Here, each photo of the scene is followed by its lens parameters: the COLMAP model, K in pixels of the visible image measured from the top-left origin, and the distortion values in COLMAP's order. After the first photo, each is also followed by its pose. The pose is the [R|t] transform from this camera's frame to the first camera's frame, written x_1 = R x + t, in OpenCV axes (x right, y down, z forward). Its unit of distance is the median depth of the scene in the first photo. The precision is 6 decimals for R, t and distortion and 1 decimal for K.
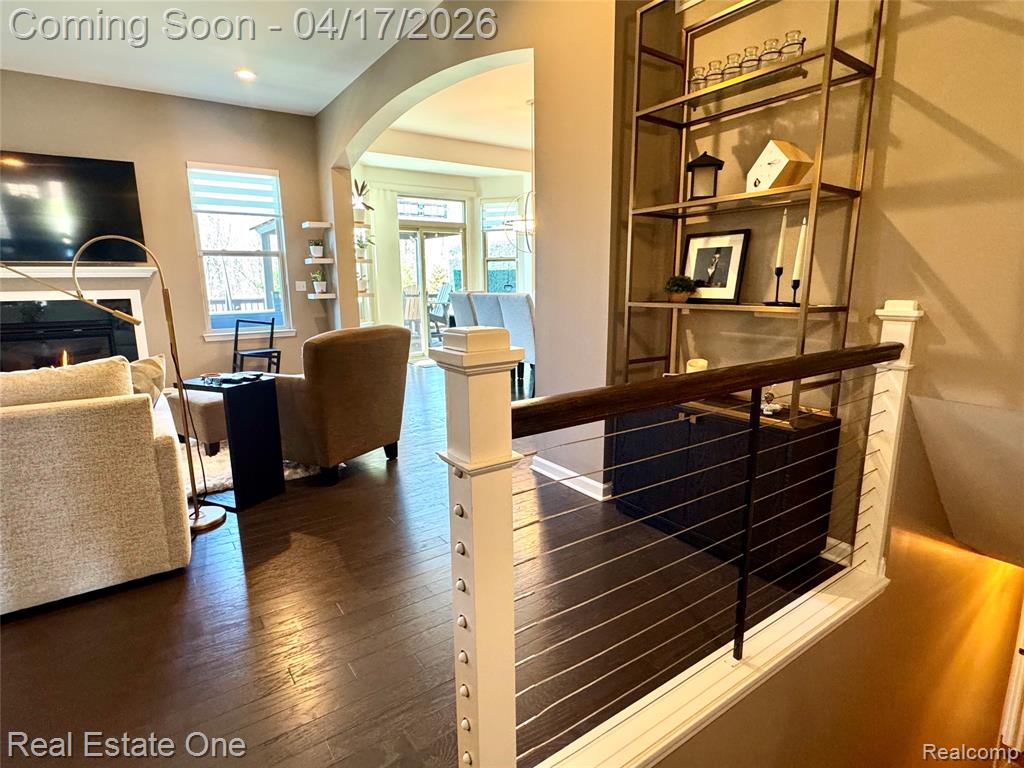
lens RADIAL K [[532.0, 0, 509.6], [0, 532.0, 386.1], [0, 0, 1]] dist [0.002138, 0.000386]
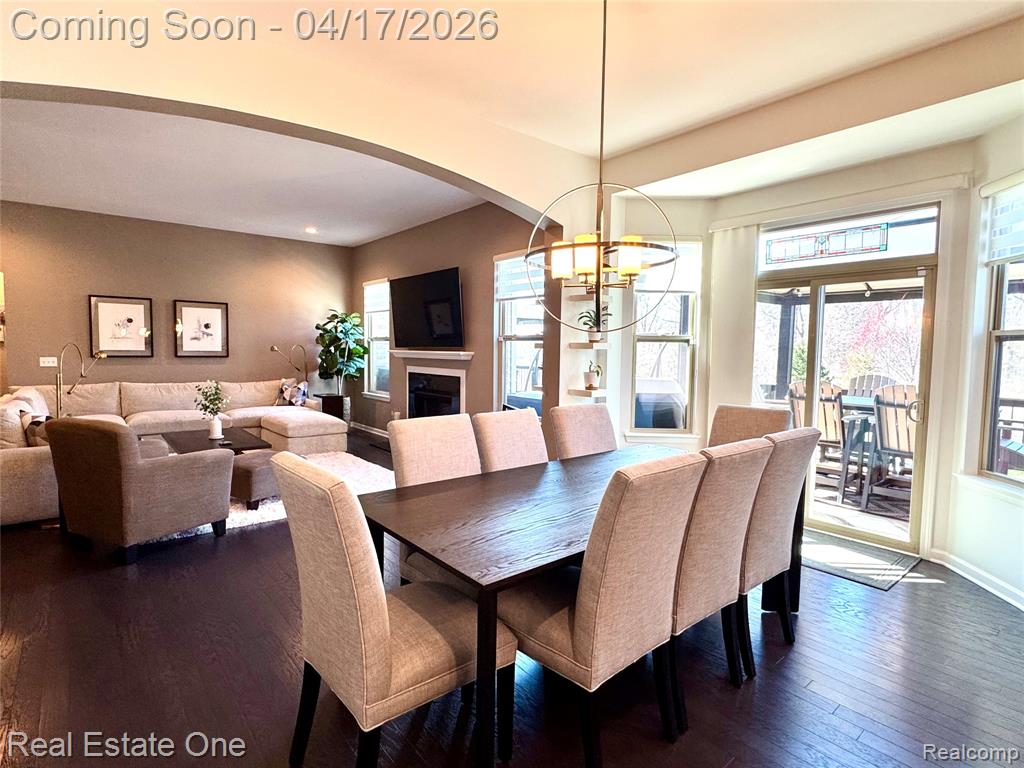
lens RADIAL K [[525.5, 0, 507.6], [0, 525.5, 383.7], [0, 0, 1]] dist [-0.000735, 0.000129]
pose [[0.087700, 0.080256, -0.992909, 0.479237], [-0.204750, 0.976919, 0.060879, -0.237915], [0.974877, 0.197959, 0.102108, 0.960847]]
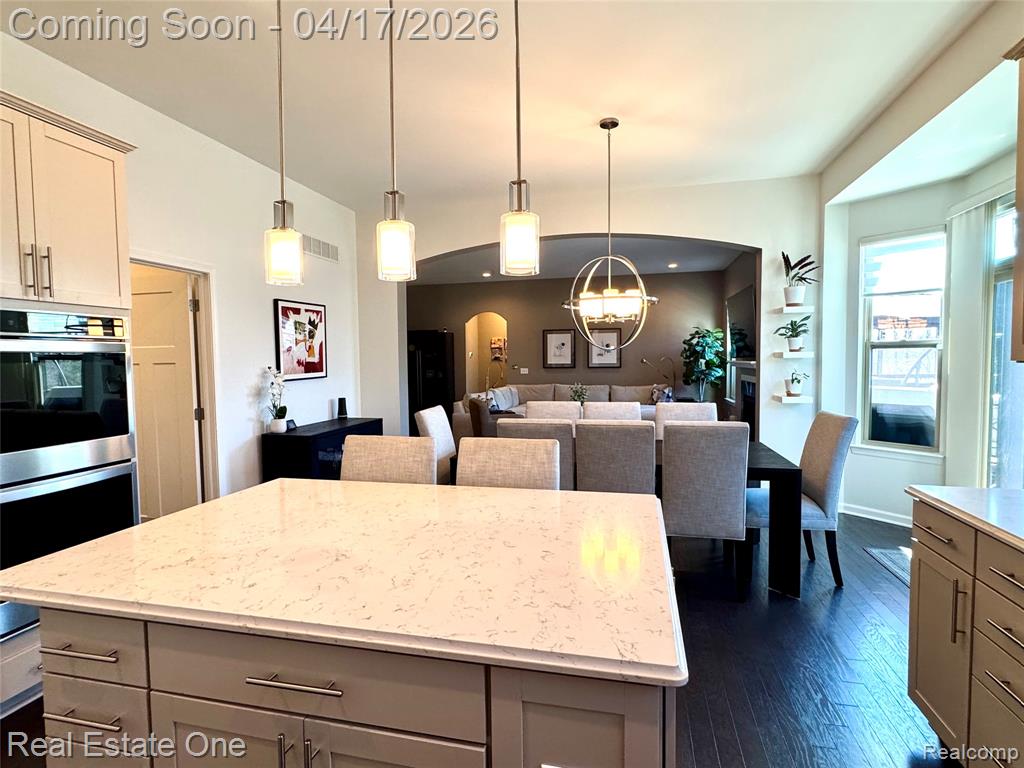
lens RADIAL K [[532.0, 0, 509.6], [0, 532.0, 386.1], [0, 0, 1]] dist [0.002138, 0.000386]
pose [[-0.746297, 0.055824, -0.663268, 0.608372], [-0.106764, 0.973535, 0.202066, -0.349612], [0.656995, 0.221615, -0.720586, 1.497118]]
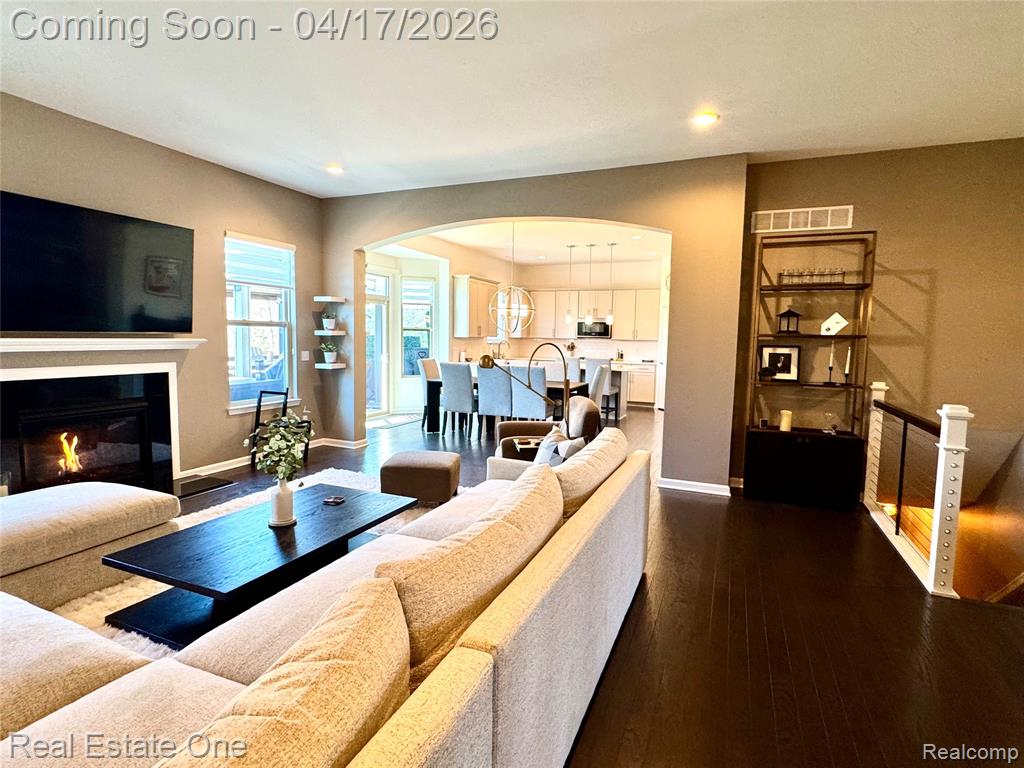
lens RADIAL K [[525.5, 0, 507.6], [0, 525.5, 383.7], [0, 0, 1]] dist [-0.000735, 0.000129]
pose [[0.848980, -0.020824, 0.528014, -0.685582], [0.074338, 0.993993, -0.080324, -0.030854], [-0.523170, 0.107444, 0.845428, -0.046244]]
